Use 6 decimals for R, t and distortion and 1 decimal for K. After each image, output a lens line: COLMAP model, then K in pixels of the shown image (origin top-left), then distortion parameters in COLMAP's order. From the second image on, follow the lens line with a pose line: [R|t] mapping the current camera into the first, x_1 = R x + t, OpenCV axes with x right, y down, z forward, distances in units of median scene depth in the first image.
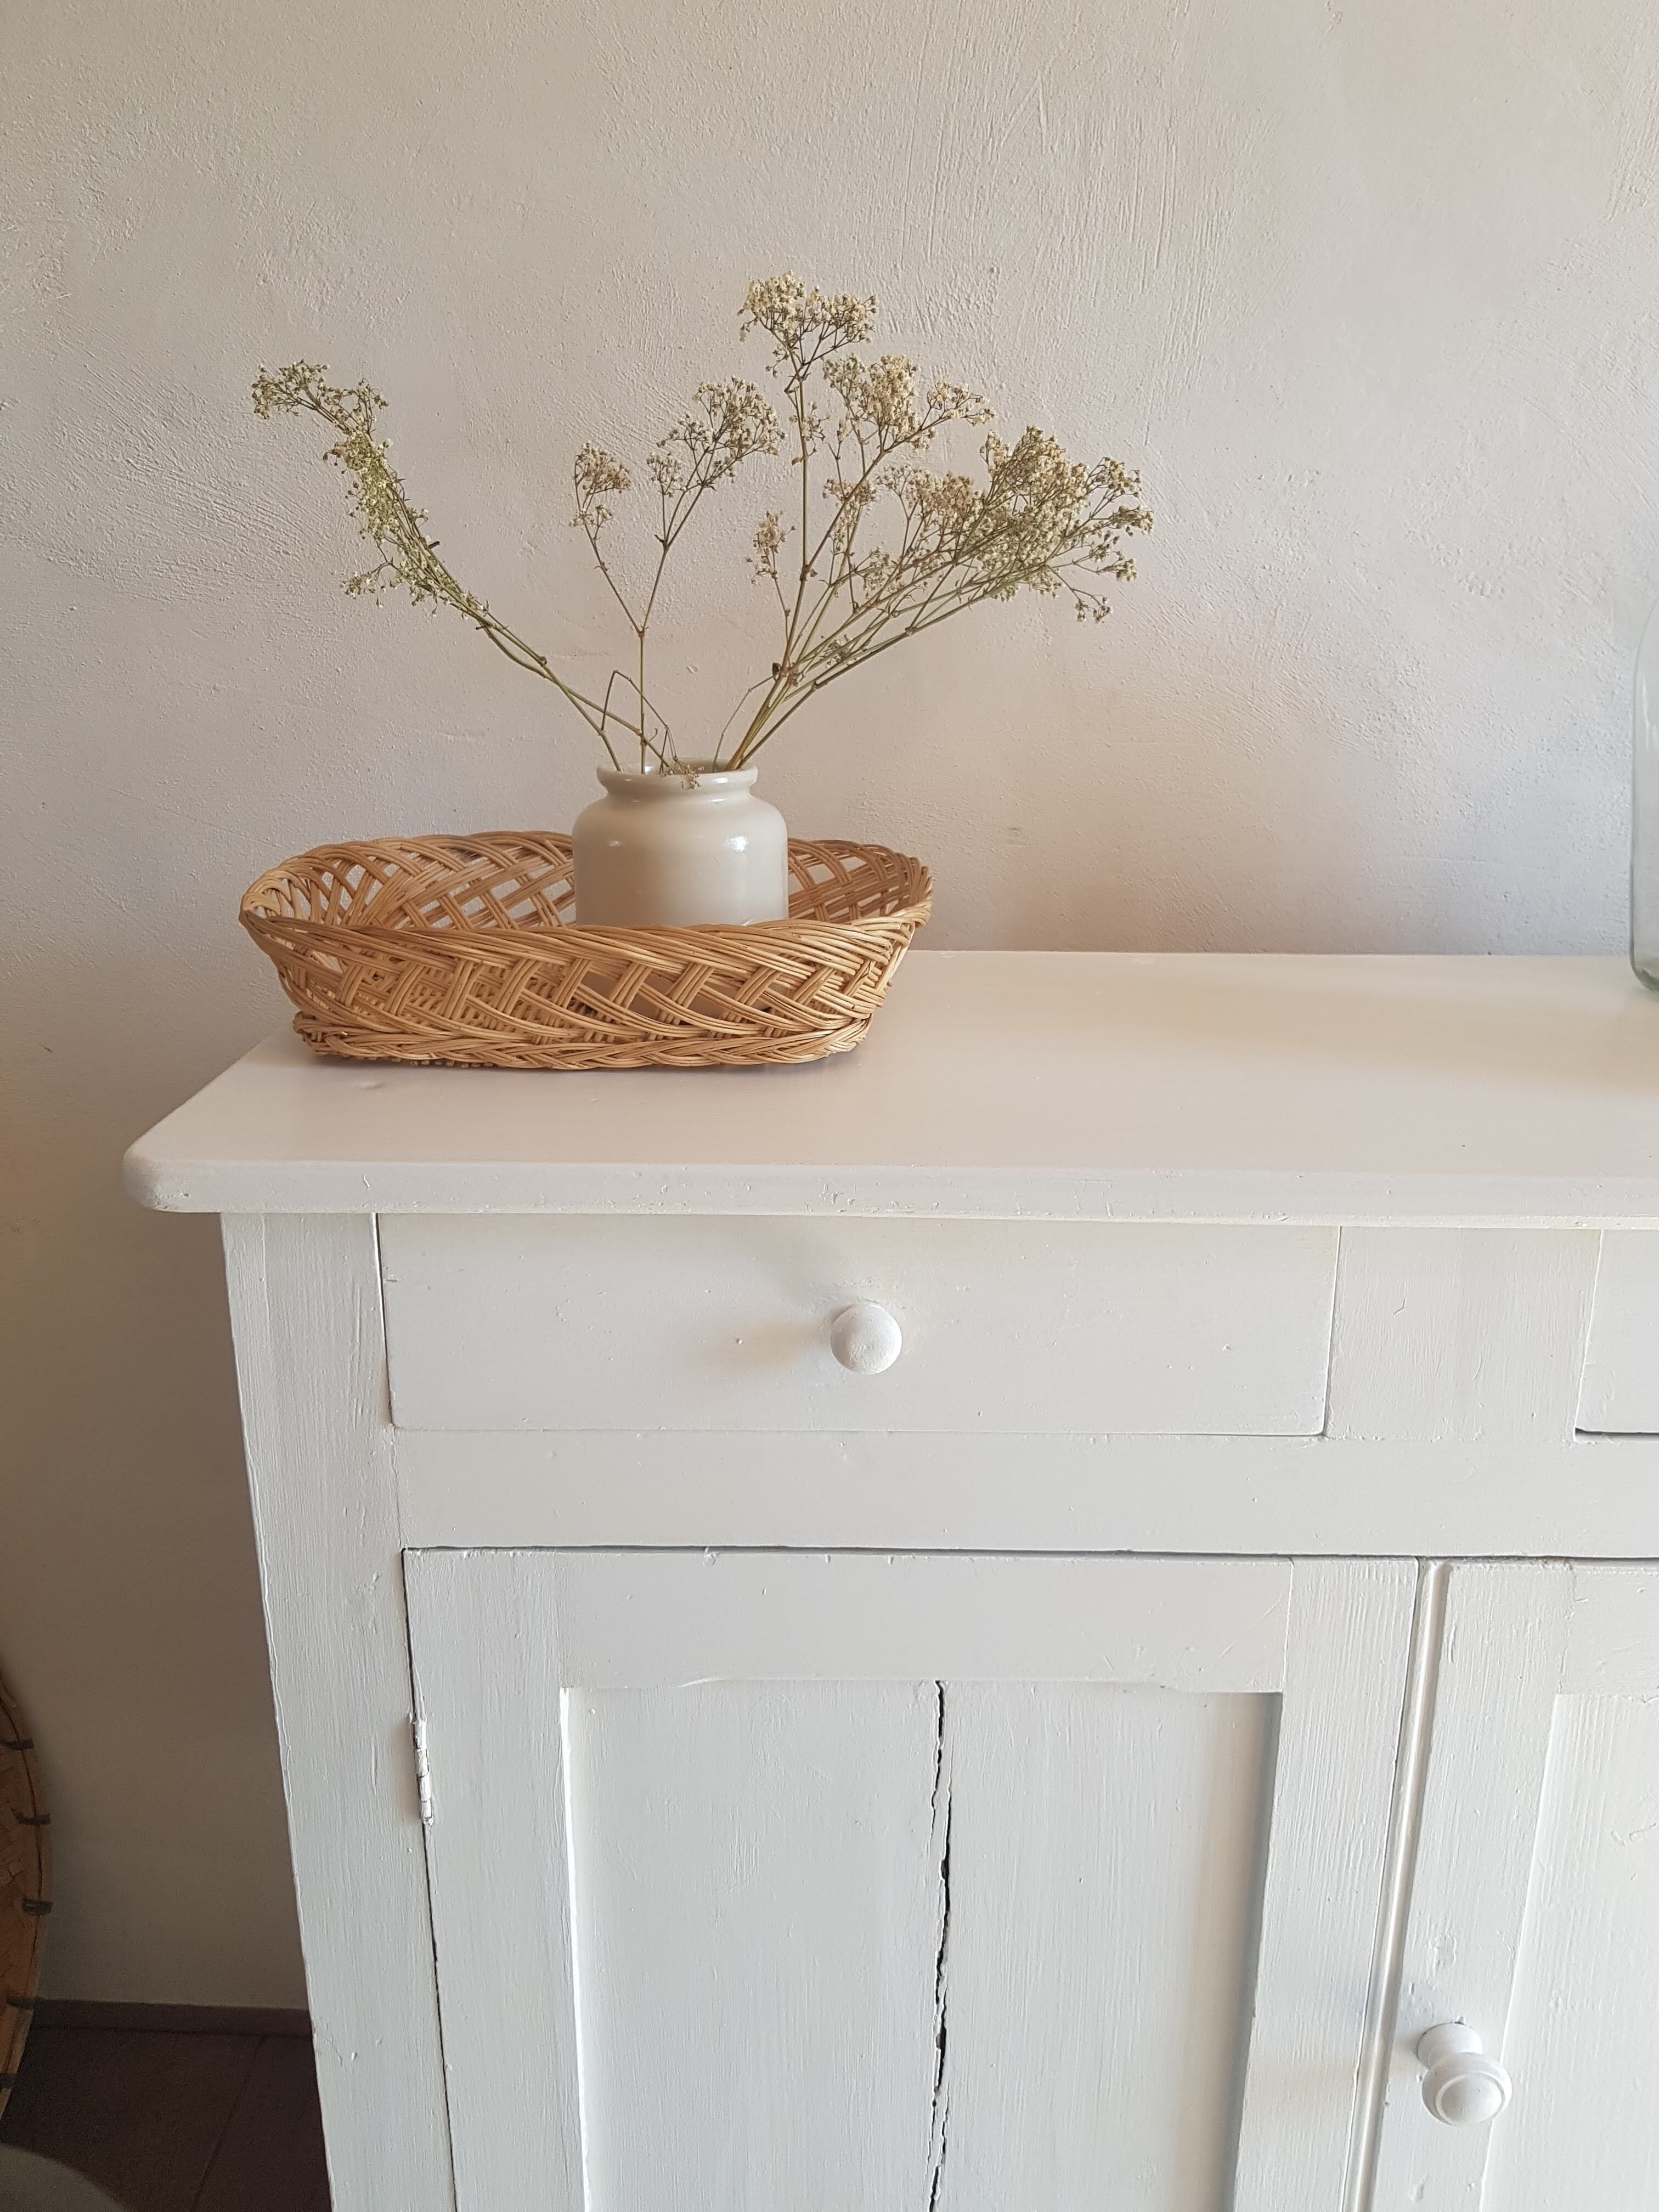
lens RADIAL K [[1759.7, 0, 819.3], [0, 1759.7, 1063.5], [0, 0, 1]] dist [-0.011991, -0.014411]
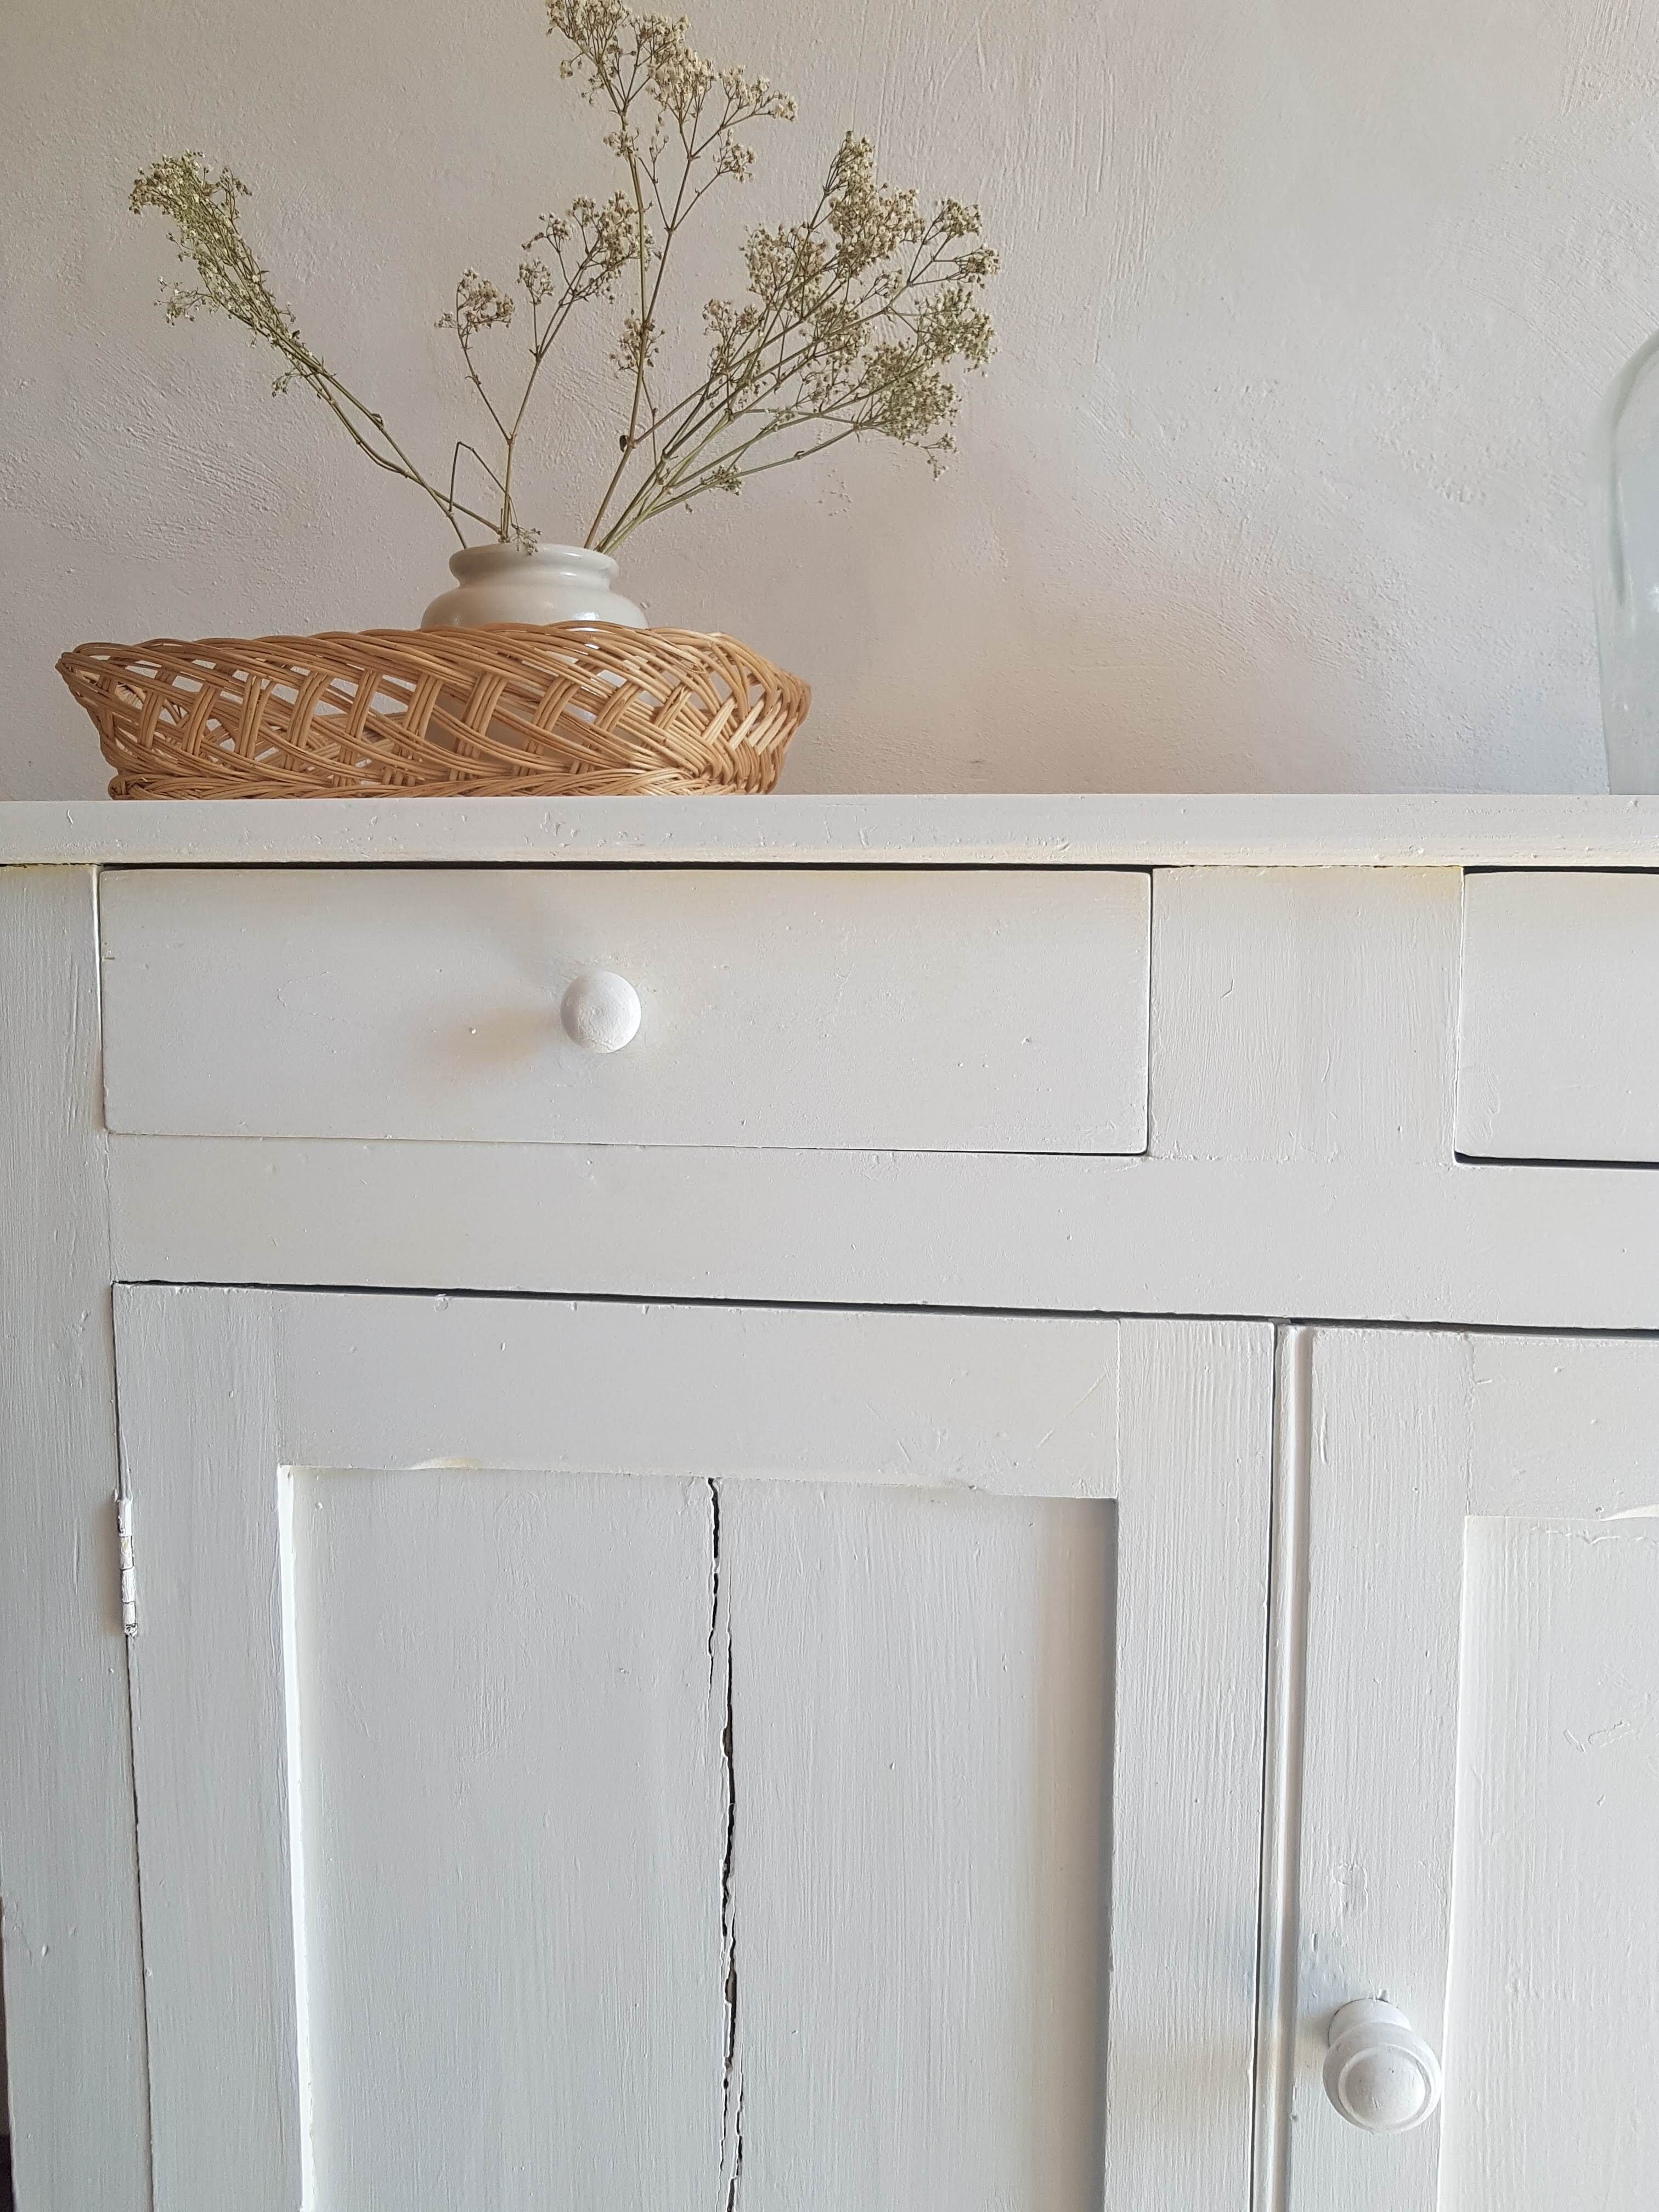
lens RADIAL K [[1759.7, 0, 840.2], [0, 1759.7, 1074.0], [0, 0, 1]] dist [-0.011991, -0.014411]
pose [[0.992291, 0.008724, -0.123619, 0.225489], [-0.033312, 0.979581, -0.198269, 0.317199], [0.119365, 0.200859, 0.972321, 0.143071]]
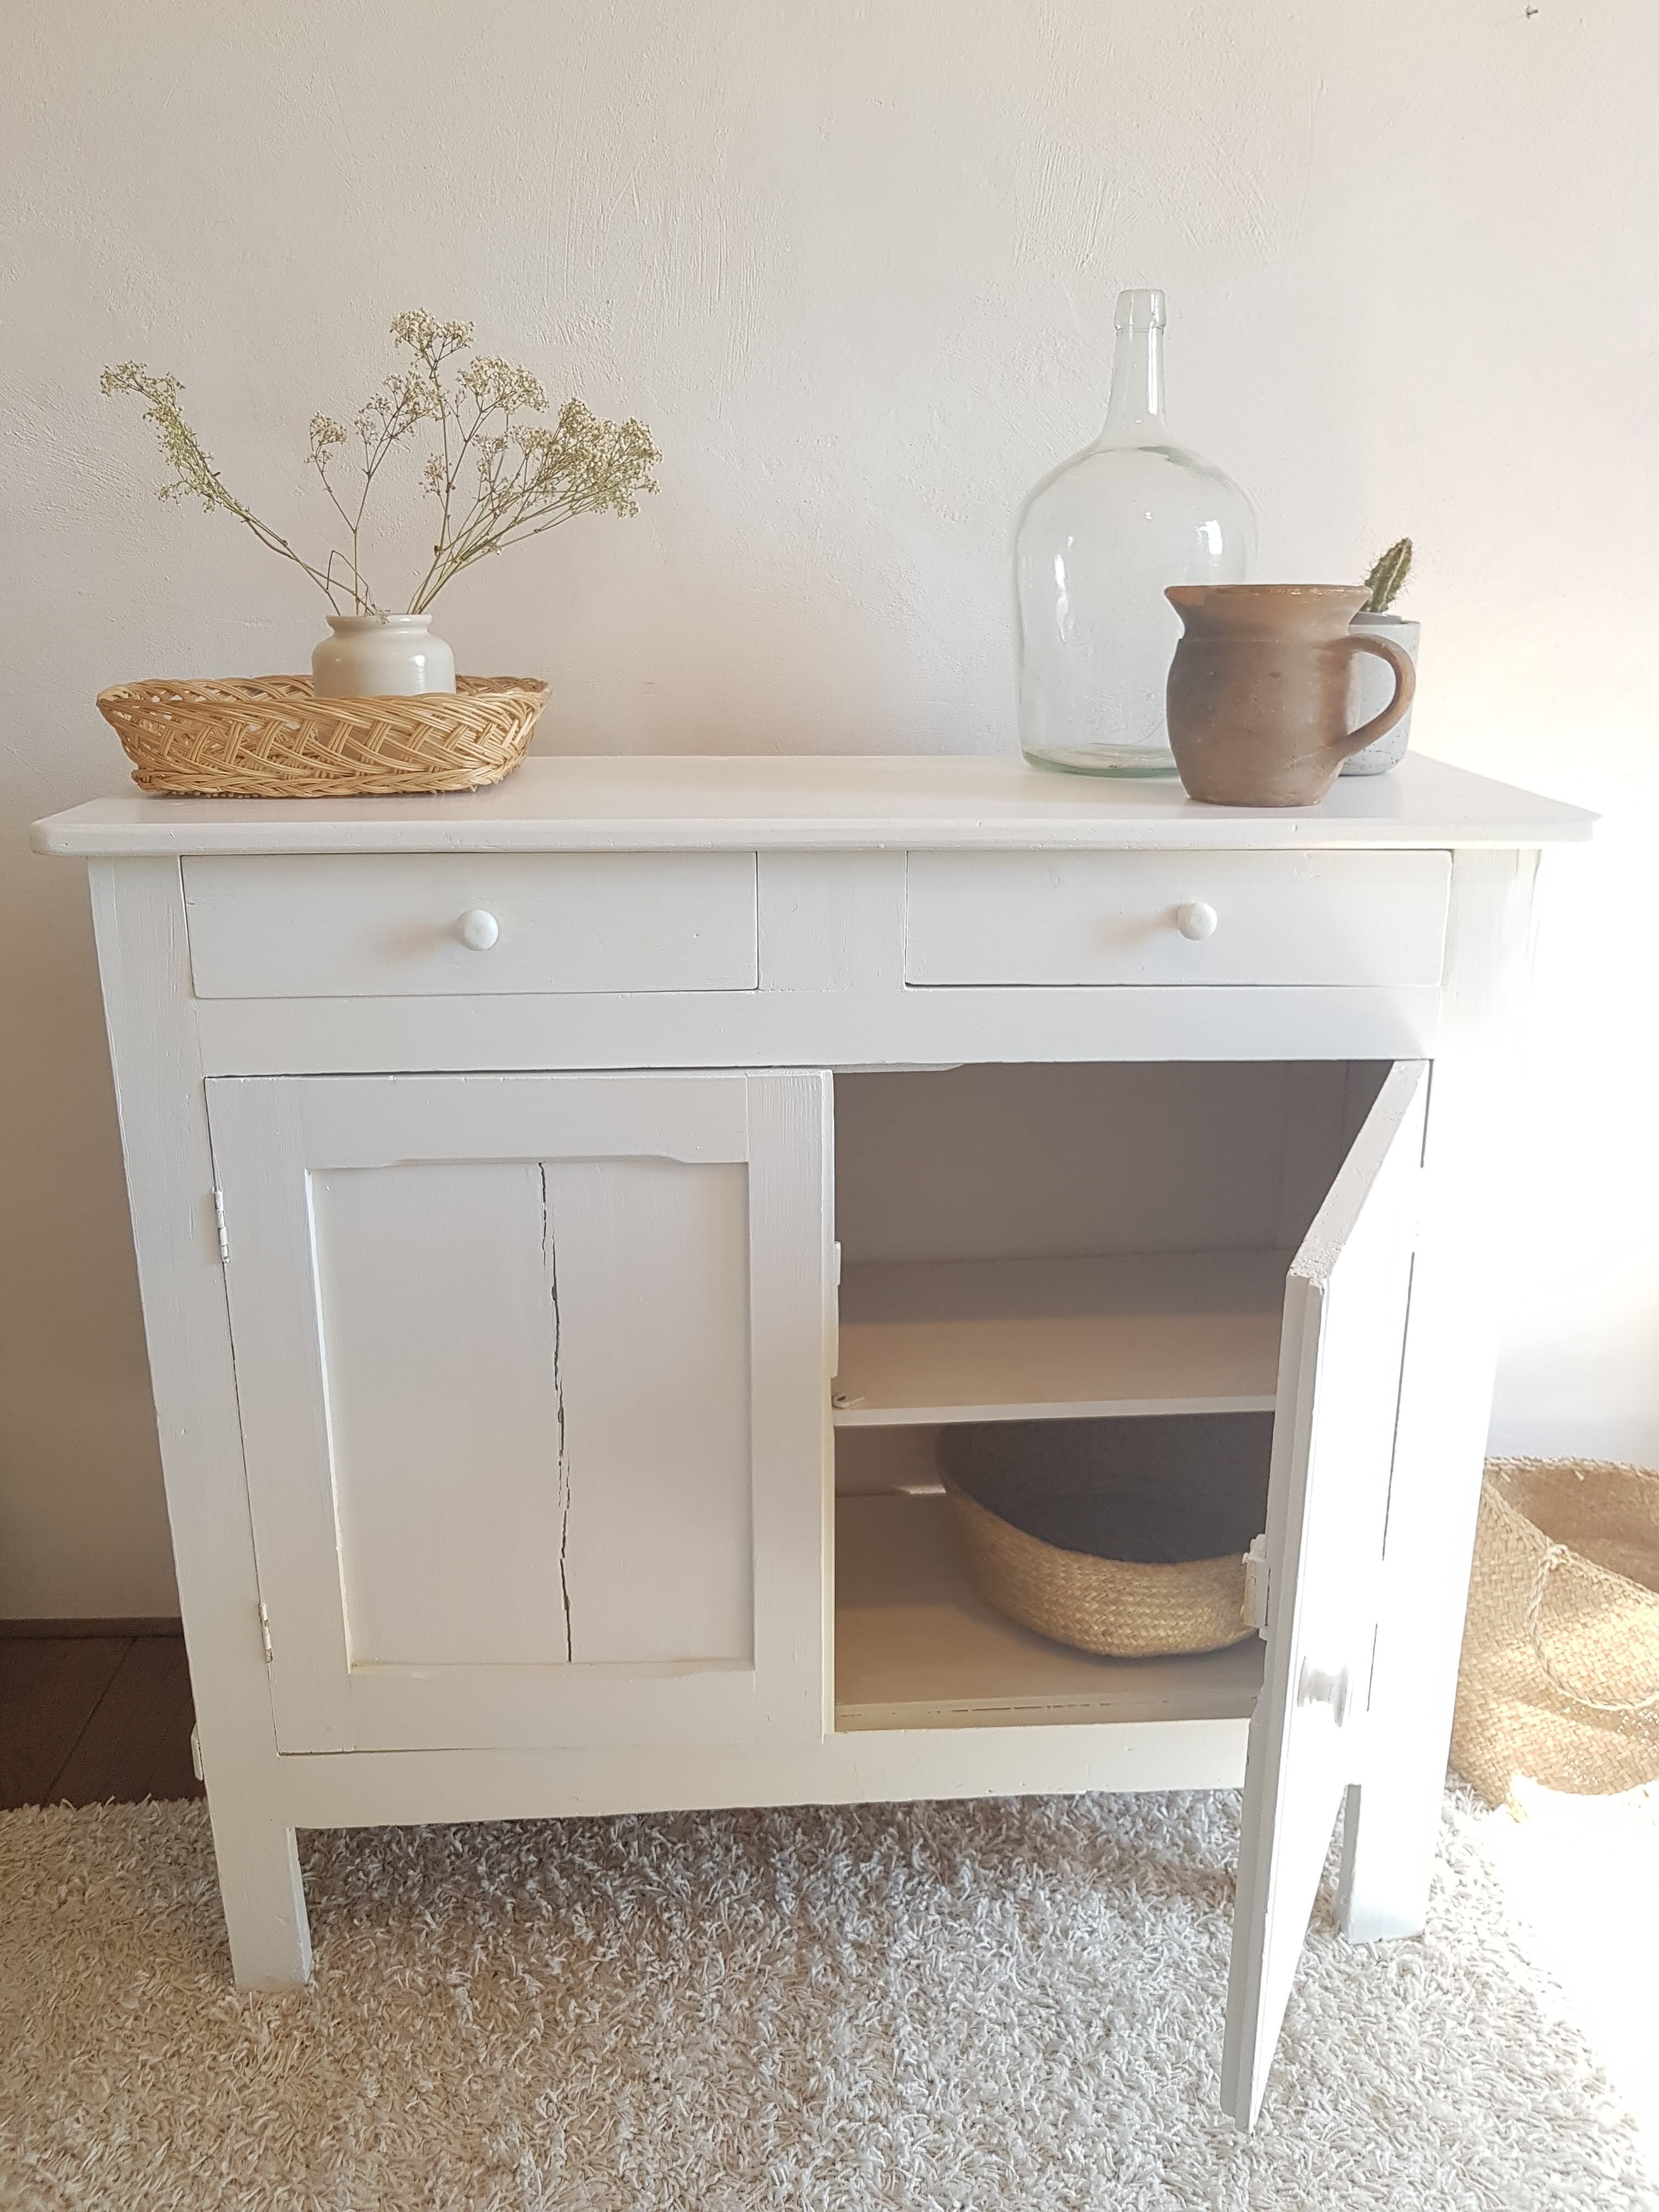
lens RADIAL K [[1759.7, 0, 821.4], [0, 1759.7, 1053.4], [0, 0, 1]] dist [-0.011991, -0.014411]
pose [[0.997630, -0.022582, 0.064995, 0.218706], [0.023348, 0.999666, -0.011061, 0.267979], [-0.064724, 0.012552, 0.997824, -0.635627]]
